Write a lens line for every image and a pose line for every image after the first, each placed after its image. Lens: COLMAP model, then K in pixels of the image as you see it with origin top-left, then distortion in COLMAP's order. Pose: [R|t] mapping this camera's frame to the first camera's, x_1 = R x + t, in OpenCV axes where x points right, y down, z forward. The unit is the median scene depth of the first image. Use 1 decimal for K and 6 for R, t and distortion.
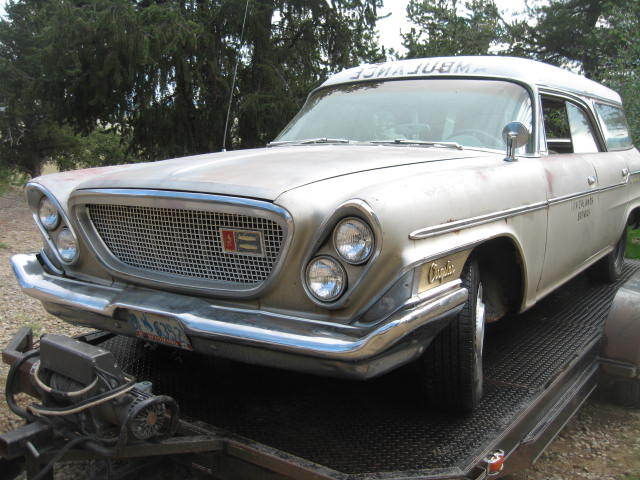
lens RADIAL K [[700.6, 0, 320.0], [0, 700.6, 240.0], [0, 0, 1]] dist [-0.078205, 0.043997]
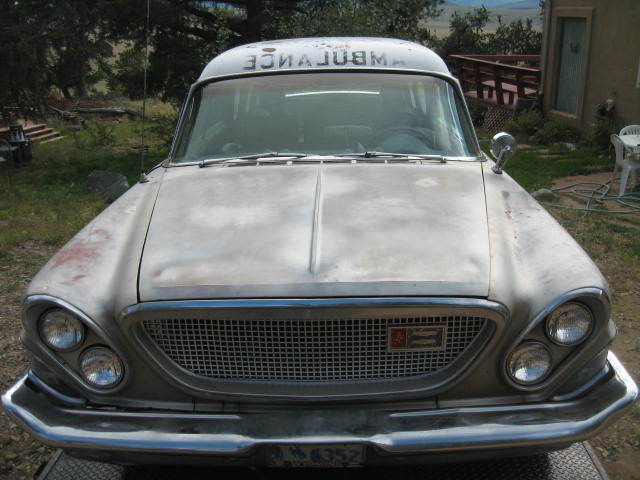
lens RADIAL K [[700.6, 0, 320.0], [0, 700.6, 240.0], [0, 0, 1]] dist [-0.078205, 0.043997]
pose [[0.840789, -0.172893, 0.513012, -0.614817], [0.099721, 0.980878, 0.167135, -0.264345], [-0.532099, -0.089367, 0.841952, 0.321455]]
